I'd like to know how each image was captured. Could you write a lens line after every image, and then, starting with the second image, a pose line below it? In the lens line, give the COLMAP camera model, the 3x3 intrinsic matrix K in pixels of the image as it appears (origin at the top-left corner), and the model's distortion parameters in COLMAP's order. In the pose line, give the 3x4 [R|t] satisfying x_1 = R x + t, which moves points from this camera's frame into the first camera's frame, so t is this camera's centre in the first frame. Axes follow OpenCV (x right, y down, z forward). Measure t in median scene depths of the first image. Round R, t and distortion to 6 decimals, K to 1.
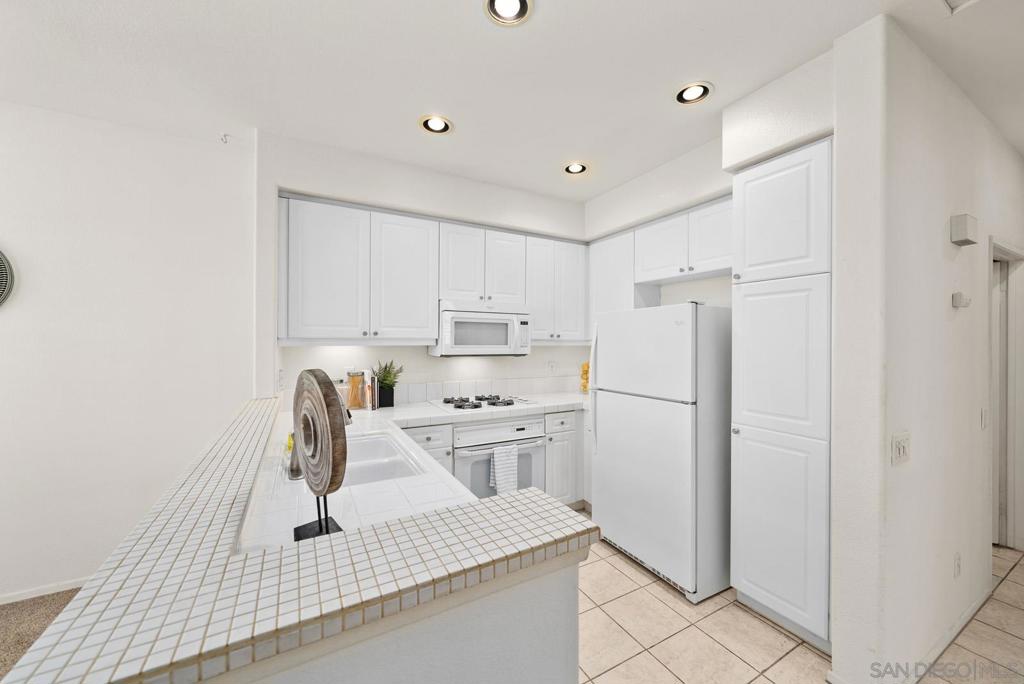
lens RADIAL K [[380.4, 0, 512.0], [0, 380.4, 342.0], [0, 0, 1]] dist [-0.000375, 0.000042]
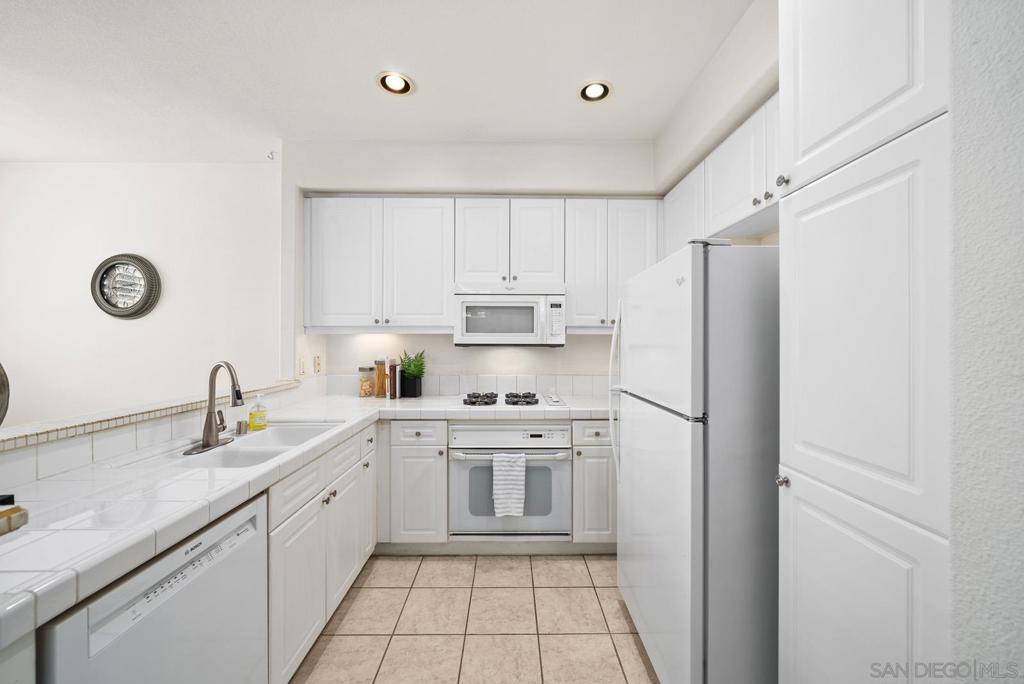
lens RADIAL K [[380.4, 0, 512.0], [0, 380.4, 342.0], [0, 0, 1]] dist [-0.000375, 0.000042]
pose [[0.882688, -0.004045, -0.469943, 0.367511], [0.002616, 0.999990, -0.003693, 0.034007], [0.469953, 0.002031, 0.882689, 0.269796]]
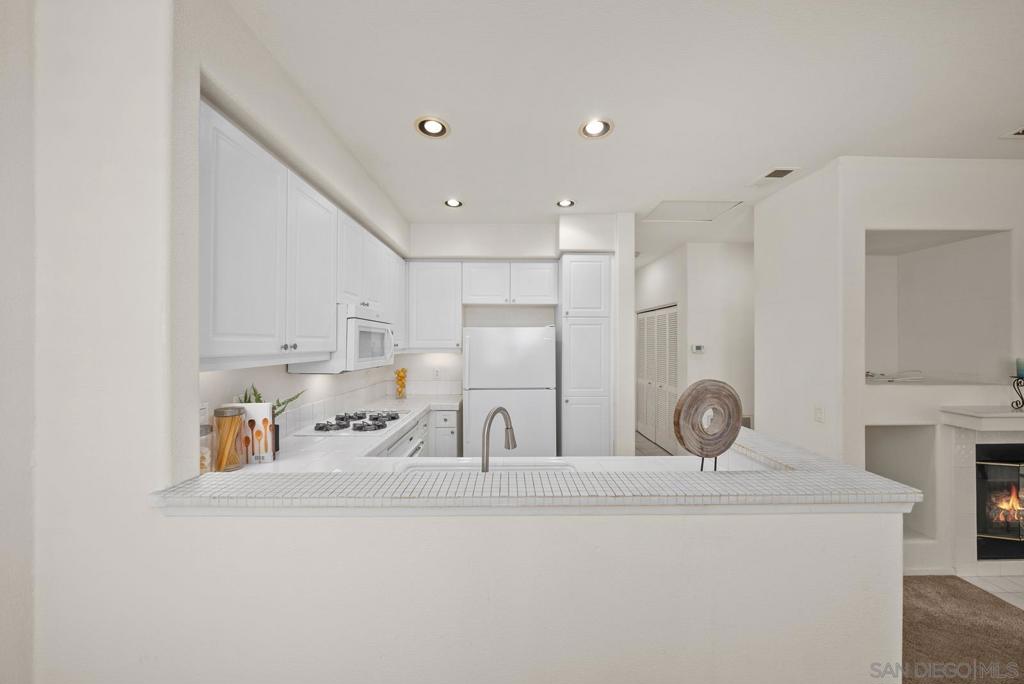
lens RADIAL K [[352.0, 0, 512.0], [0, 352.0, 342.0], [0, 0, 1]] dist [-0.015810, -0.000029]
pose [[0.468854, -0.000416, 0.883275, -0.694756], [0.006944, 0.999971, -0.003215, -0.024279], [-0.883248, 0.007641, 0.468843, 0.335467]]
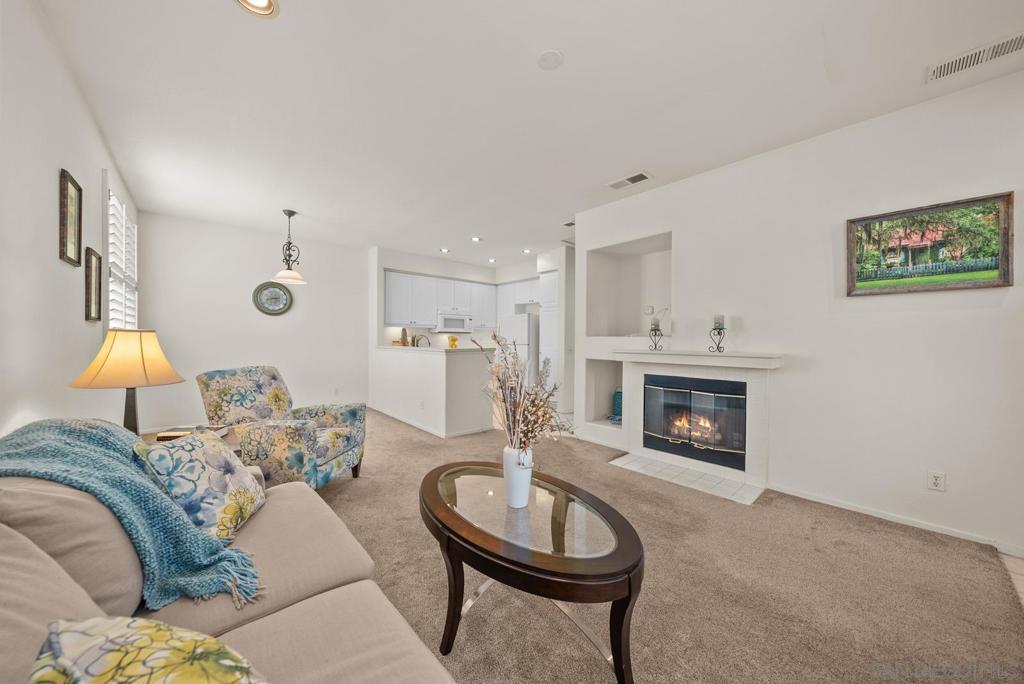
lens RADIAL K [[352.0, 0, 512.0], [0, 352.0, 342.0], [0, 0, 1]] dist [-0.015810, -0.000029]
pose [[0.974550, 0.000599, 0.224171, -0.236932], [-0.001437, 0.999993, 0.003577, 0.094593], [-0.224167, -0.003808, 0.974543, -1.379584]]
